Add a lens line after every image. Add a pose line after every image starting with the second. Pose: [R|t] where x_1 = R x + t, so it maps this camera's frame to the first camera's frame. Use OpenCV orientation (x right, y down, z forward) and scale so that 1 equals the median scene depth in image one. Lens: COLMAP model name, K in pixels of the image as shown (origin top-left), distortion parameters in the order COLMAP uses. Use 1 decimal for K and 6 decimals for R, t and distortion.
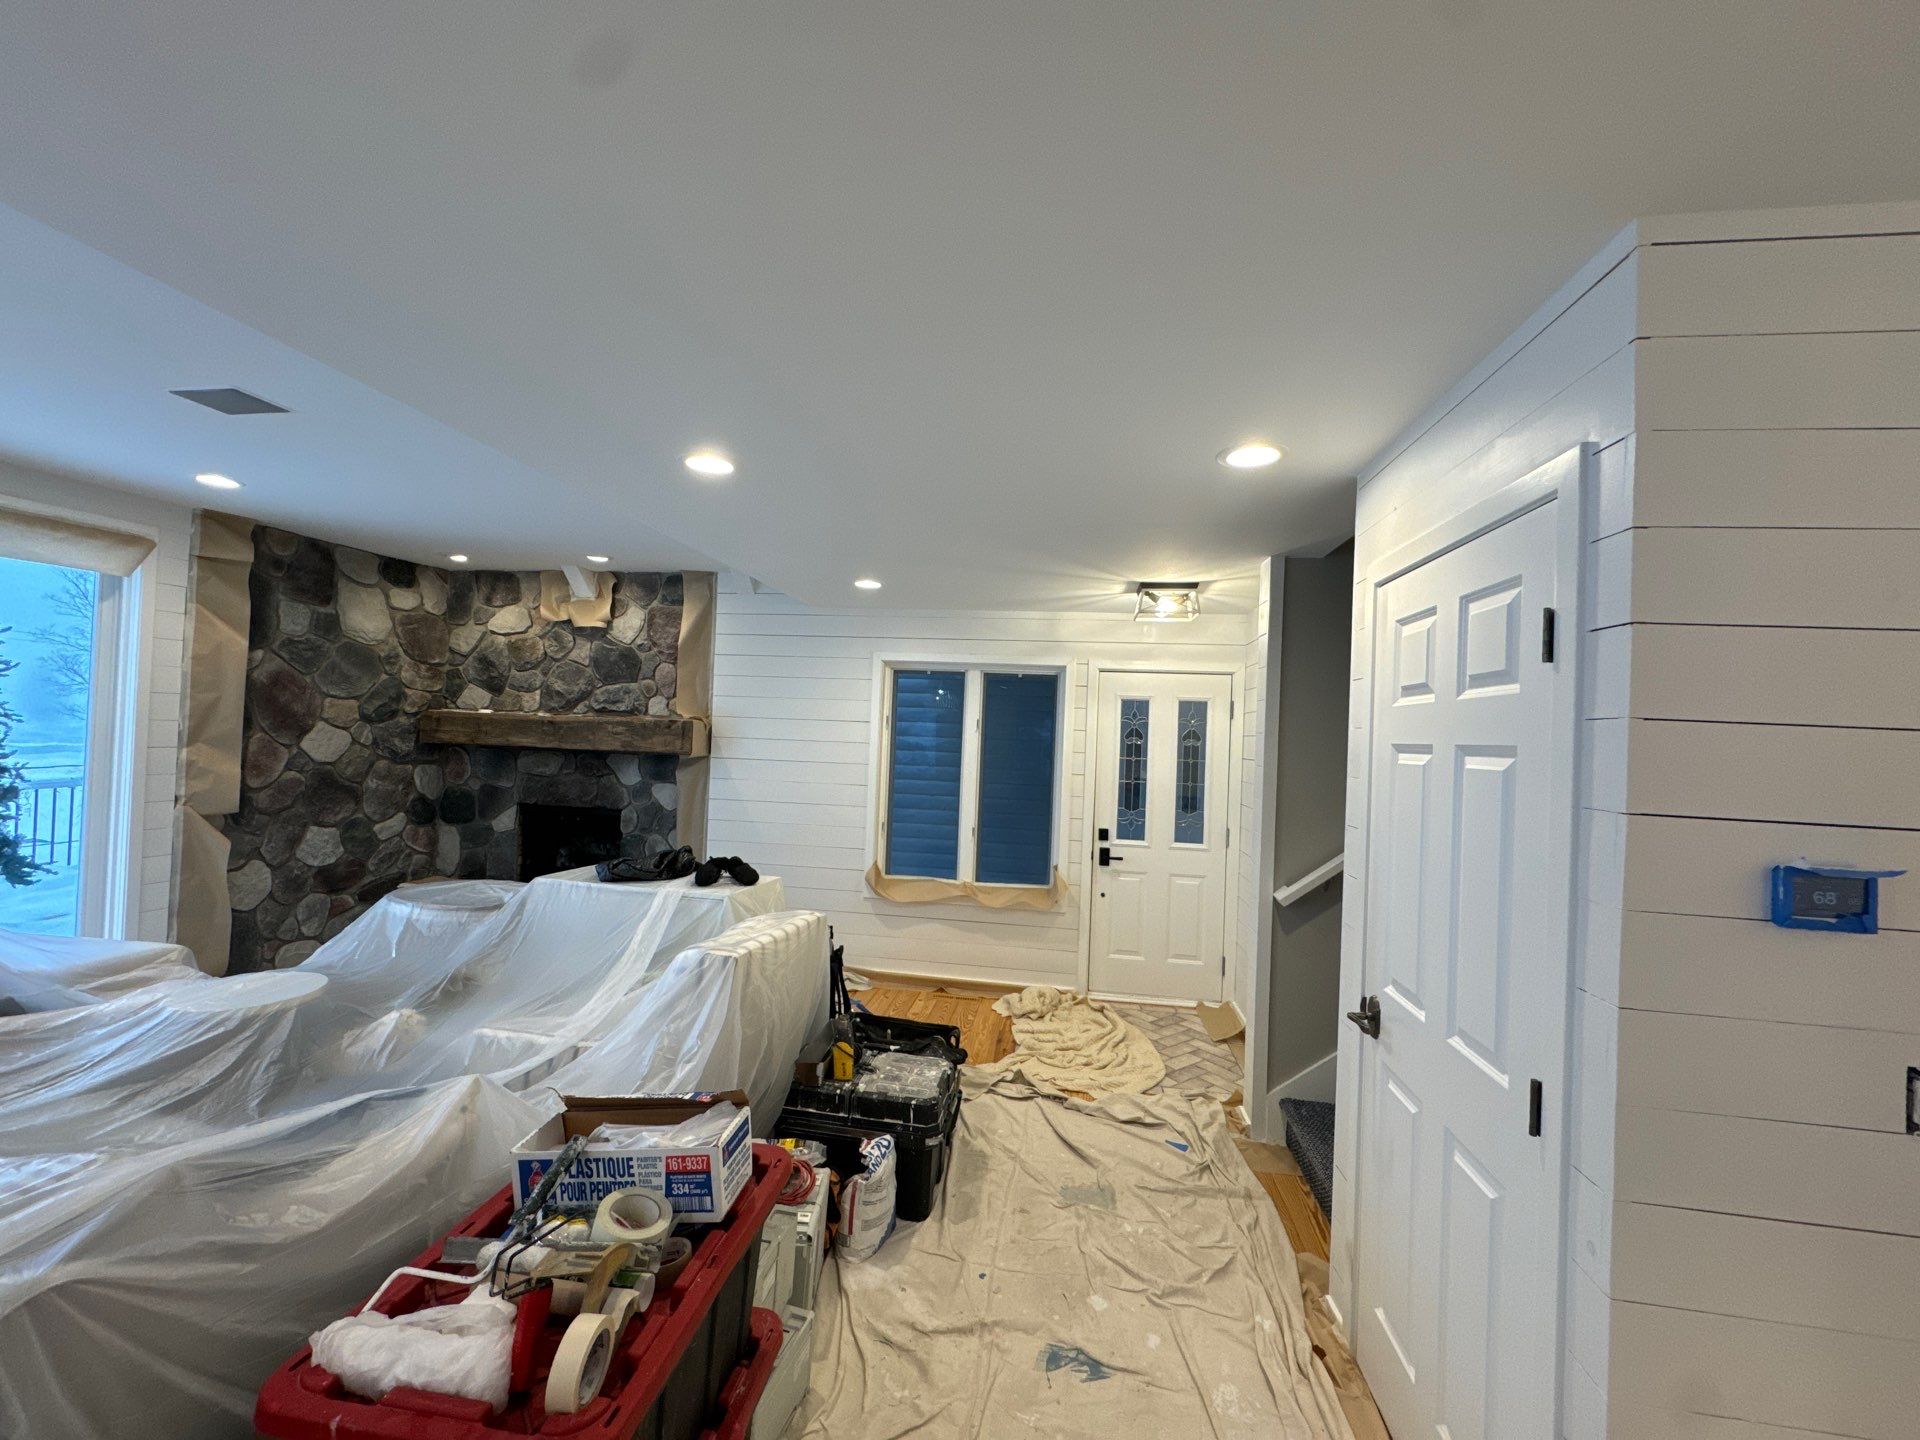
lens RADIAL K [[759.8, 0, 957.8], [0, 759.8, 720.6], [0, 0, 1]] dist [-0.003958, 0.000697]
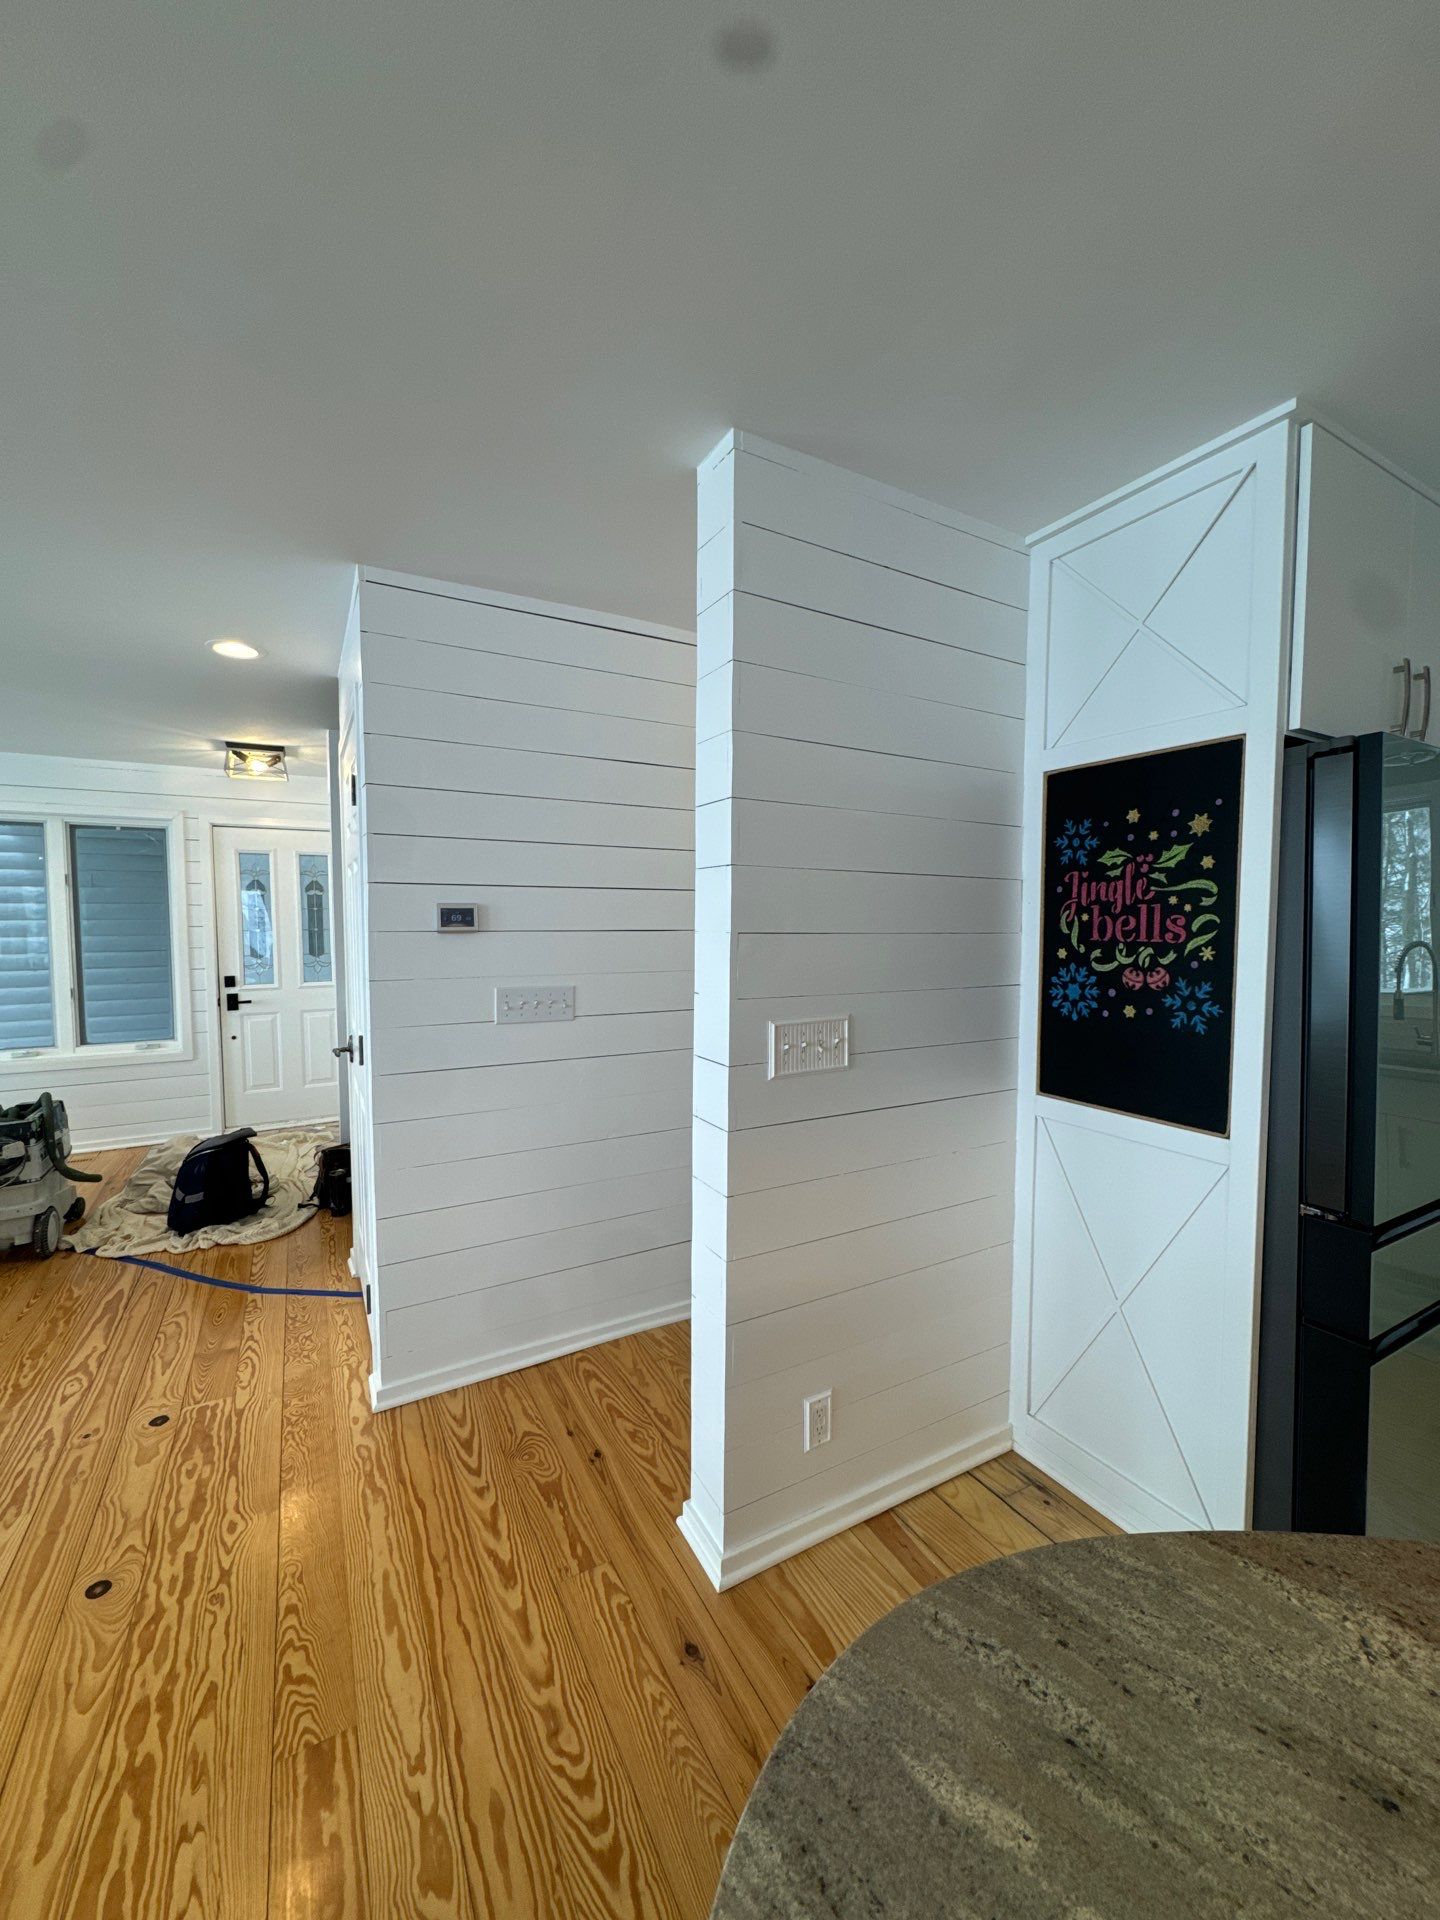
lens RADIAL K [[759.8, 0, 723.3], [0, 759.8, 959.7], [0, 0, 1]] dist [-0.003958, 0.000697]
pose [[0.788221, -0.076116, 0.610666, 0.112866], [0.023435, 0.995314, 0.093812, 0.045600], [-0.614945, -0.059634, 0.786312, -0.319574]]
